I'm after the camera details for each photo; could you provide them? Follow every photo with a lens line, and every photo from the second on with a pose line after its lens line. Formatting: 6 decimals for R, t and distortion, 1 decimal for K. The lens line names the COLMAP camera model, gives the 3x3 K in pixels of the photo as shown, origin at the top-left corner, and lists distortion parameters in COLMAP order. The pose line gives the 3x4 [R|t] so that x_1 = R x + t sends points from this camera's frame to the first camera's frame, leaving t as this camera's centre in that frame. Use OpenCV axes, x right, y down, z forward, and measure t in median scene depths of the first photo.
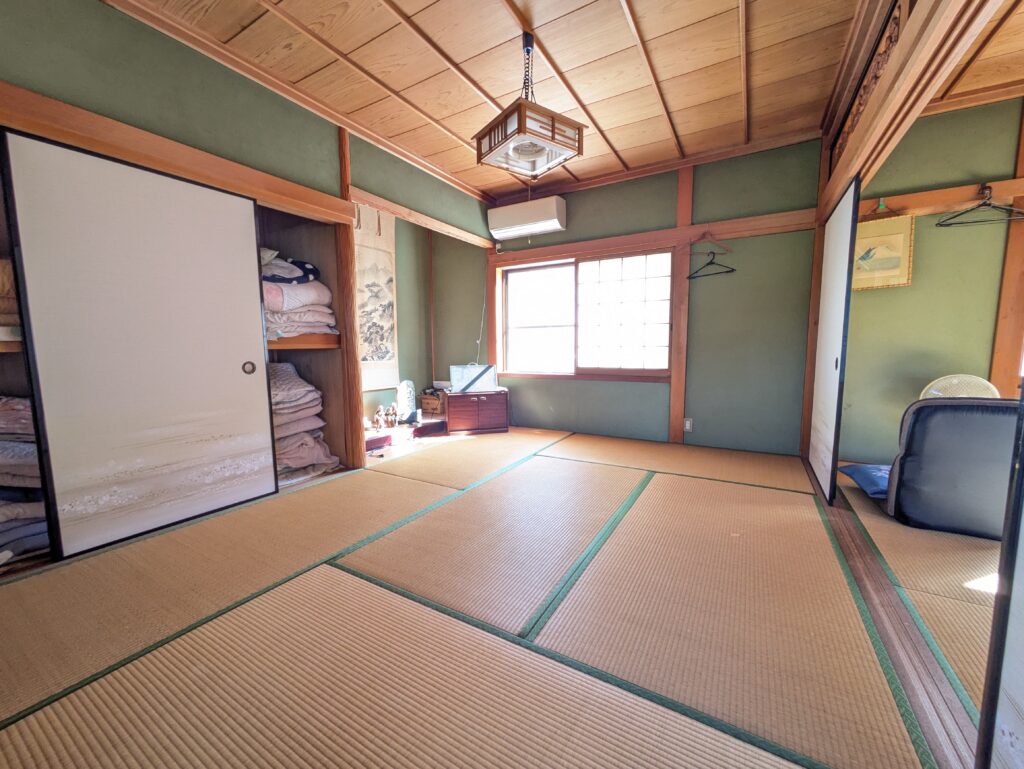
lens RADIAL K [[405.2, 0, 514.3], [0, 405.2, 390.8], [0, 0, 1]] dist [0.000858, -0.000274]
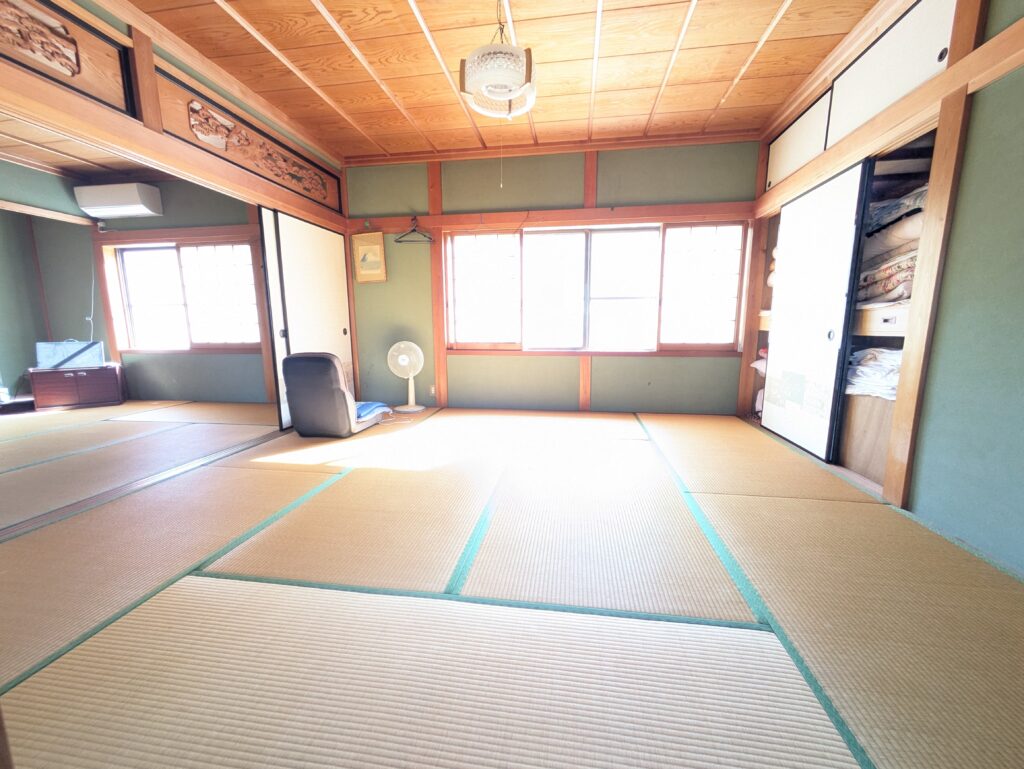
lens RADIAL K [[405.2, 0, 512.1], [0, 405.2, 388.4], [0, 0, 1]] dist [0.000858, -0.000274]
pose [[0.931281, -0.053883, 0.360296, 0.571422], [0.038947, 0.998059, 0.048591, 0.048059], [-0.362215, -0.031219, 0.931572, -0.358321]]
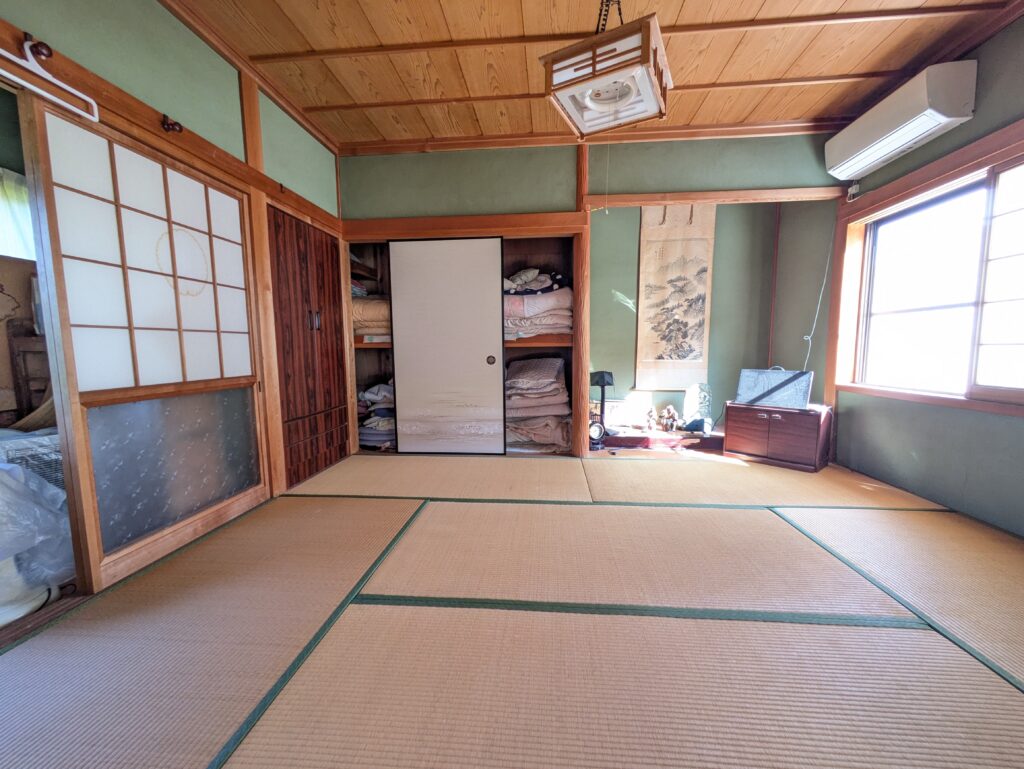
lens RADIAL K [[405.2, 0, 514.1], [0, 405.2, 390.2], [0, 0, 1]] dist [0.000858, -0.000274]
pose [[0.429451, 0.099412, -0.897602, 0.366938], [-0.096969, 0.993253, 0.063611, -0.028654], [0.897869, 0.059722, 0.436193, 0.267285]]
